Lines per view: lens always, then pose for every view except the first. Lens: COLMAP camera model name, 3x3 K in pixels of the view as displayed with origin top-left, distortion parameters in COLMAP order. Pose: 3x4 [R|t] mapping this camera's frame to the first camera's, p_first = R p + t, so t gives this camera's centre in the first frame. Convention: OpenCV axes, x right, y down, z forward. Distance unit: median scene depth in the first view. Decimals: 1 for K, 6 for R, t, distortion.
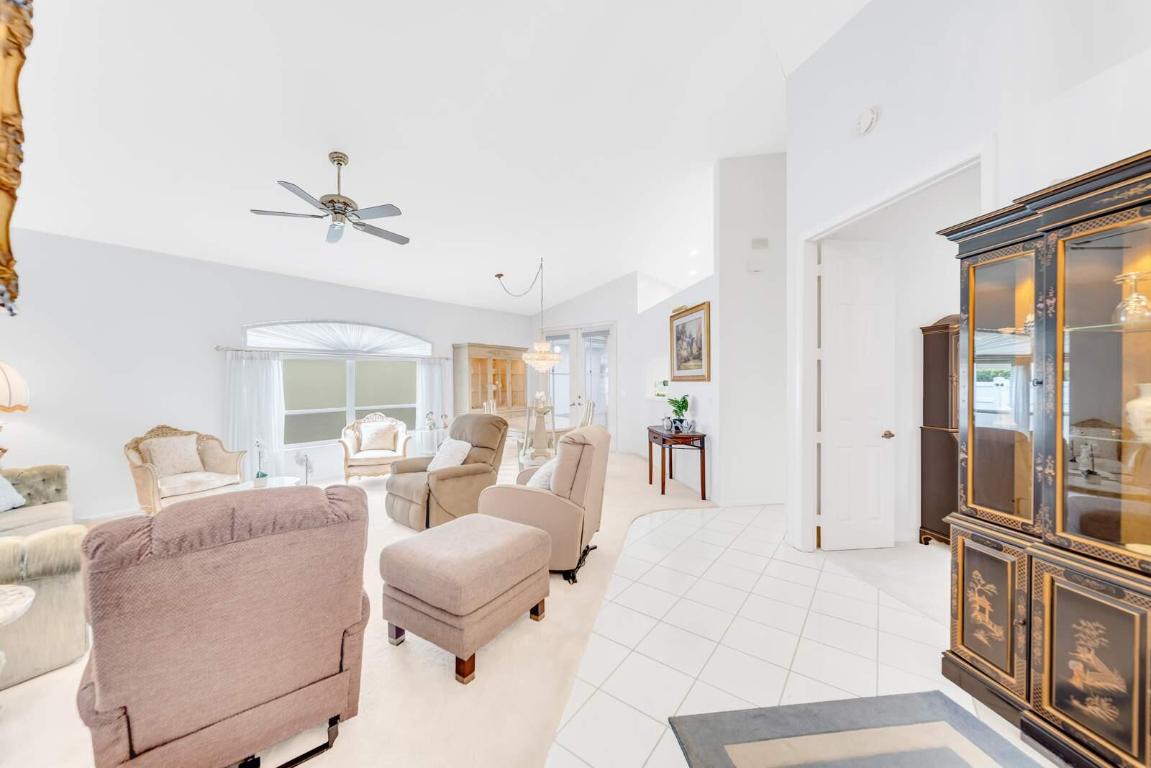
lens RADIAL K [[406.9, 0, 569.8], [0, 406.9, 386.6], [0, 0, 1]] dist [0.000447, -0.000118]
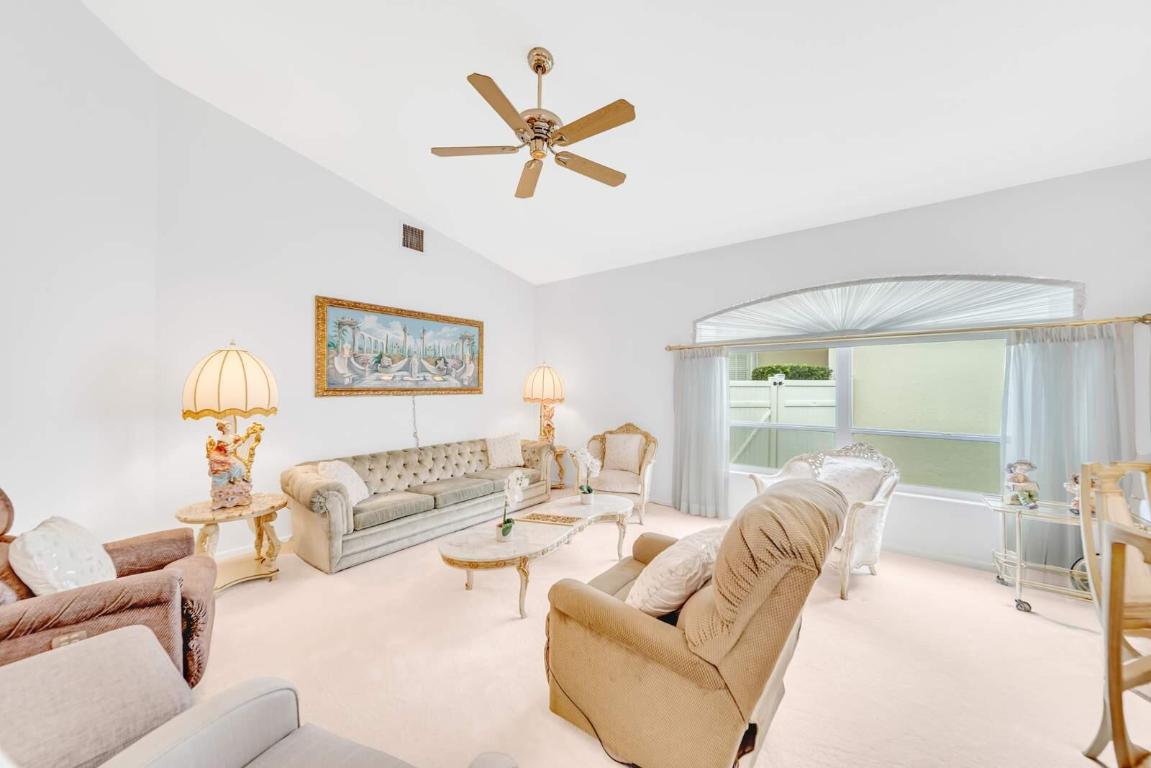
lens RADIAL K [[406.9, 0, 569.8], [0, 406.9, 386.6], [0, 0, 1]] dist [0.000447, -0.000118]
pose [[-0.021596, 0.011433, -0.999701, 0.089967], [-0.014162, 0.999831, 0.011741, -0.011832], [0.999666, 0.014412, -0.021430, 0.737659]]
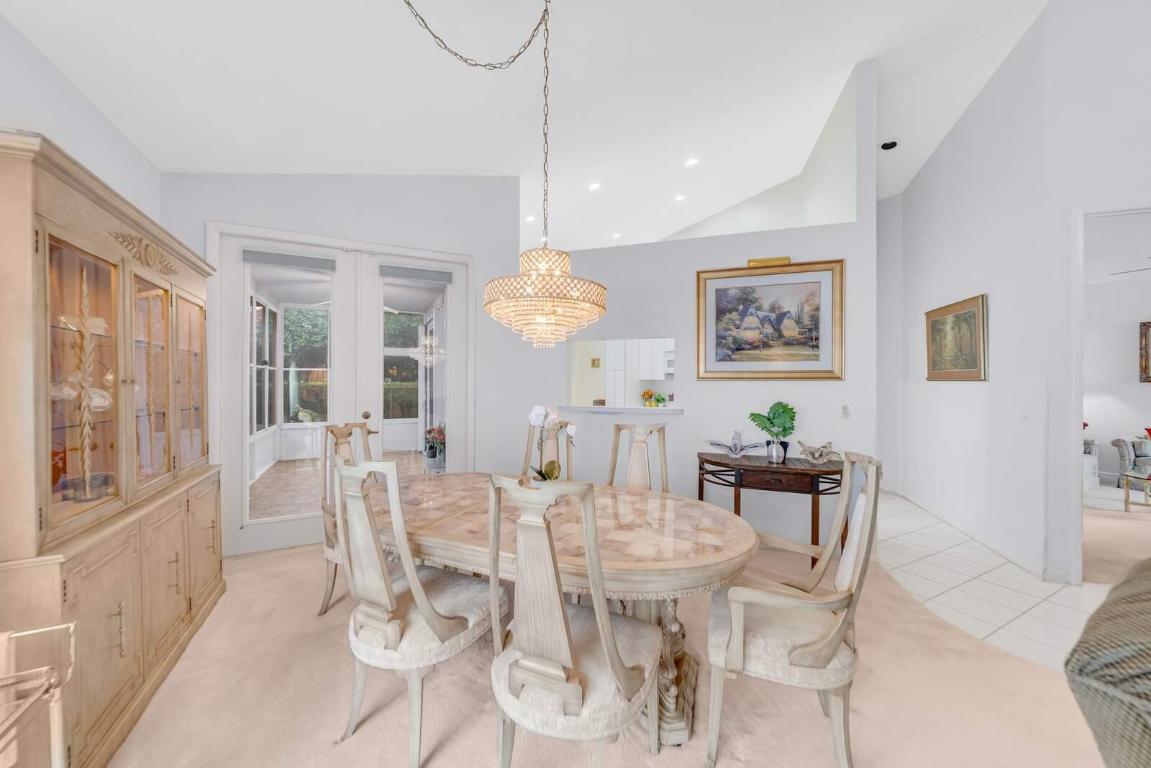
lens RADIAL K [[406.9, 0, 569.8], [0, 406.9, 386.6], [0, 0, 1]] dist [0.000447, -0.000118]
pose [[0.433776, 0.005687, 0.901003, -0.418162], [0.007363, 0.999924, -0.009856, 0.001002], [-0.900991, 0.010910, 0.433701, 1.036821]]
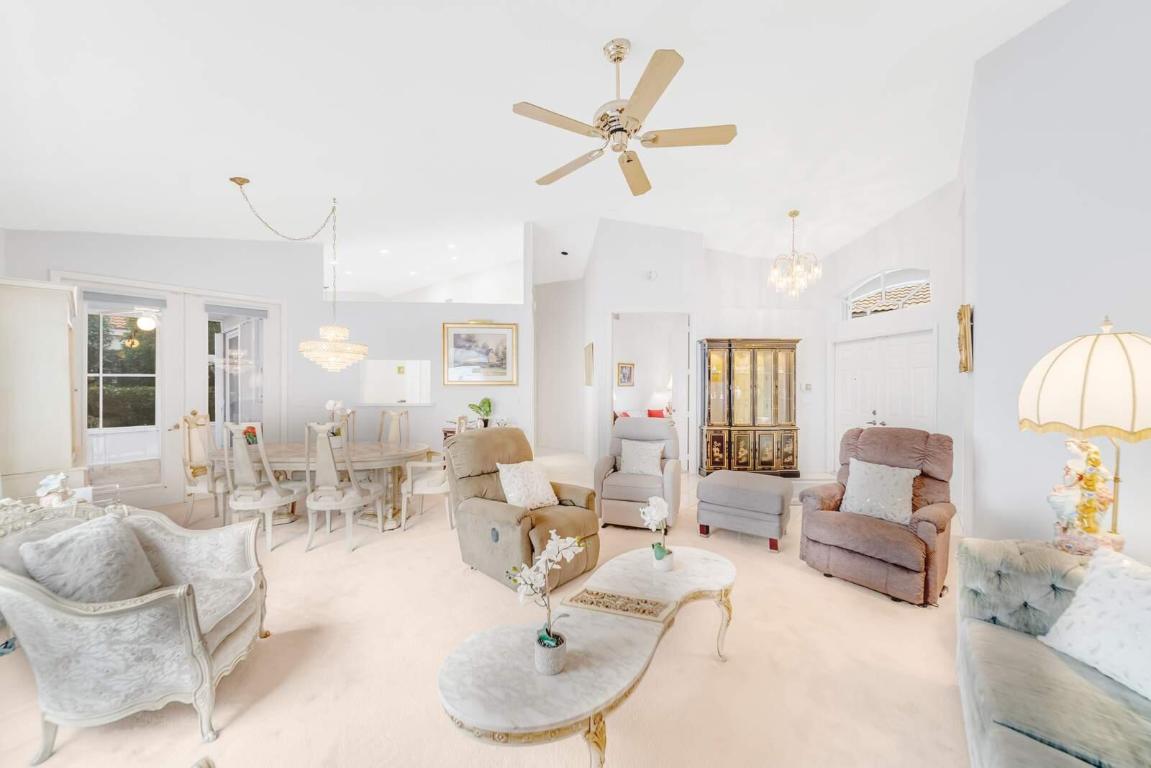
lens RADIAL K [[406.9, 0, 569.8], [0, 406.9, 386.6], [0, 0, 1]] dist [0.000447, -0.000118]
pose [[0.042377, 0.010756, 0.999044, -0.859295], [0.019148, 0.999750, -0.011576, 0.006757], [-0.998918, 0.019621, 0.042160, 0.730092]]
